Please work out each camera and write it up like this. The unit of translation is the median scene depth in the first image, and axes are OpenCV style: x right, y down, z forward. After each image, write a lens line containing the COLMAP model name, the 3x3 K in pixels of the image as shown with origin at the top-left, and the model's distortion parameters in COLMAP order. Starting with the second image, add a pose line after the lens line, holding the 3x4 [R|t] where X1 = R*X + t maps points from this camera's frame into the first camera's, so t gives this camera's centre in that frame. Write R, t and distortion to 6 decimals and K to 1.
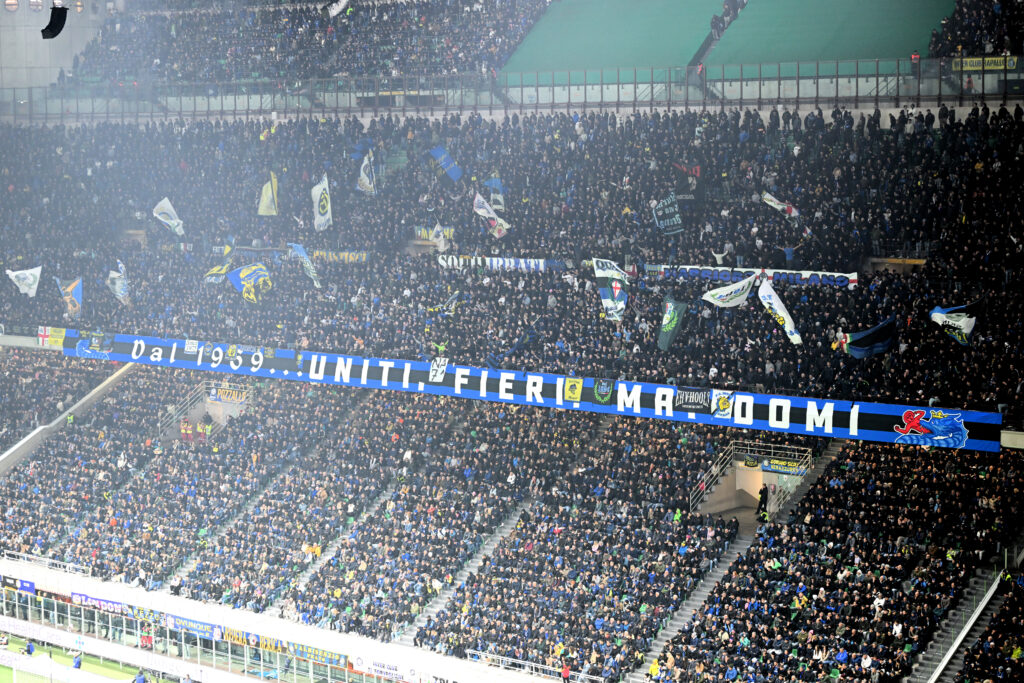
lens RADIAL K [[2042.7, 0, 512.0], [0, 2042.7, 341.5], [0, 0, 1]] dist [-0.006662, 0.027492]
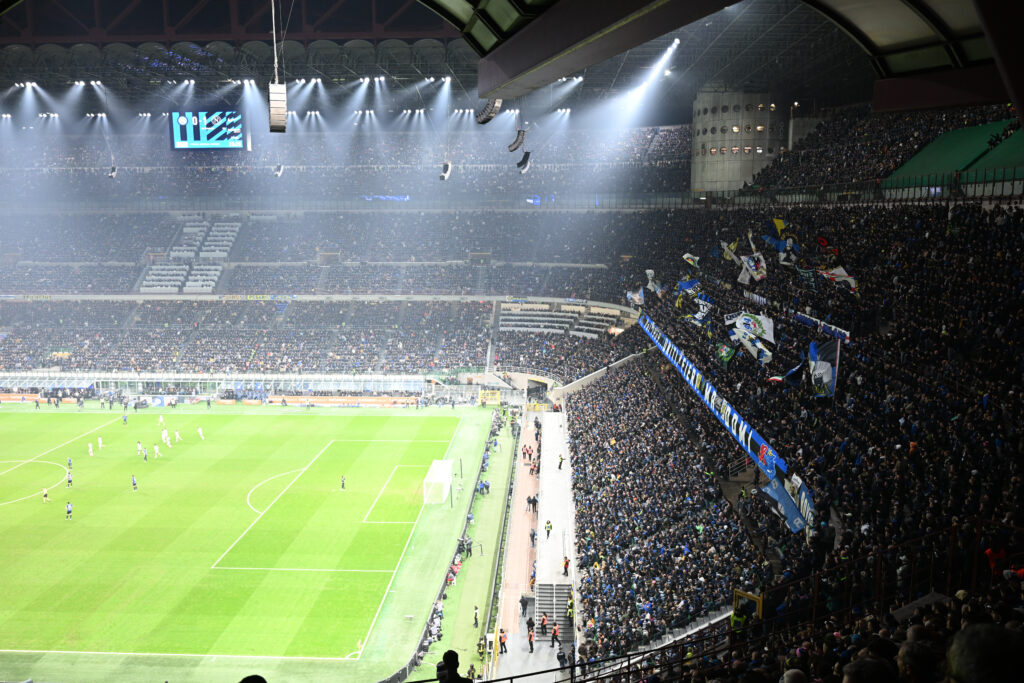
lens RADIAL K [[798.5, 0, 512.0], [0, 798.5, 341.5], [0, 0, 1]] dist [-0.004595, -0.005078]
pose [[0.619136, 0.138290, -0.773012, 0.414004], [-0.089229, 0.990386, 0.105710, -0.059828], [0.780198, 0.003526, 0.625523, 0.494195]]
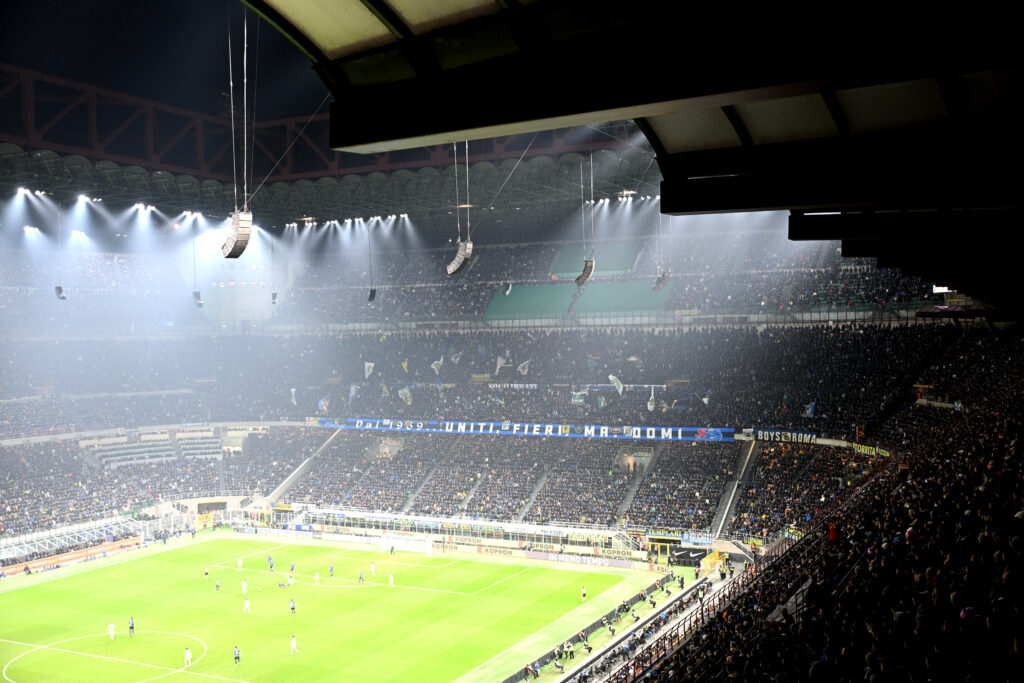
lens RADIAL K [[1082.0, 0, 512.0], [0, 1082.0, 341.5], [0, 0, 1]] dist [-0.006614, 0.001430]
pose [[0.968926, -0.001116, 0.247346, -0.397966], [0.027058, 0.994467, -0.101505, 0.051554], [-0.245864, 0.105044, 0.963596, -0.394827]]
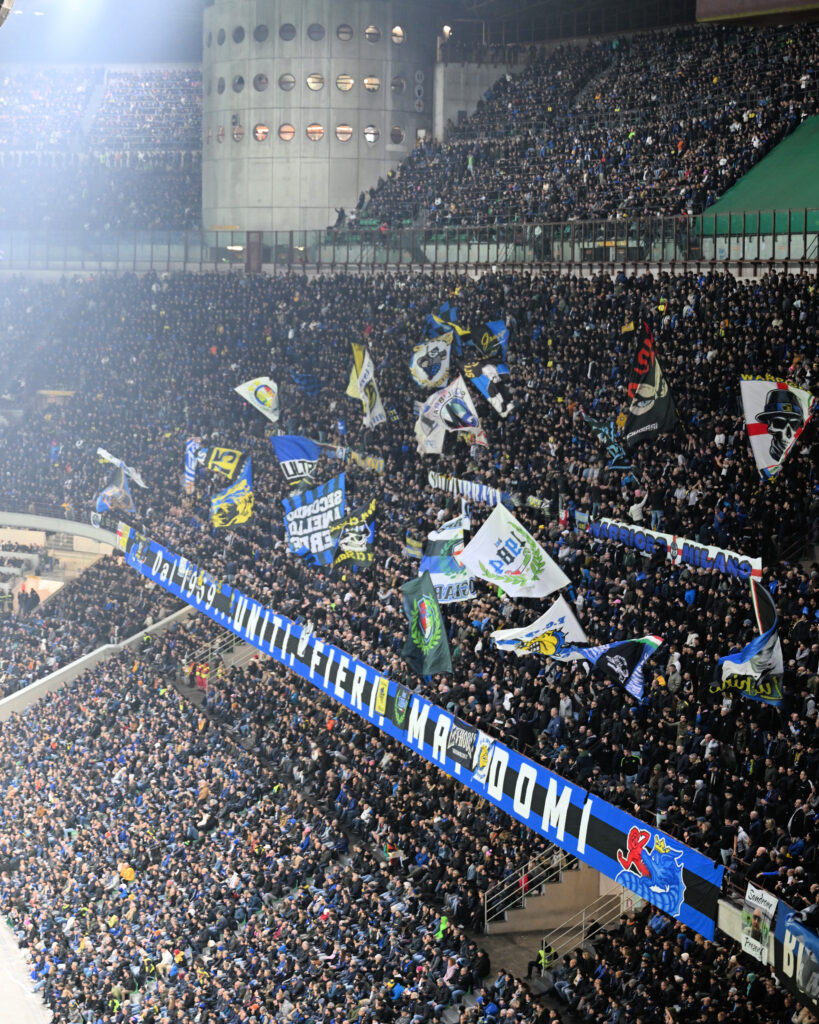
lens RADIAL K [[2112.4, 0, 410.6], [0, 2112.4, 454.1], [0, 0, 1]] dist [-0.022268, -0.061185]
pose [[0.864211, 0.067427, -0.498591, 0.362876], [-0.080291, 0.996762, -0.004373, -0.050397], [0.496682, 0.043811, 0.866826, 0.420710]]
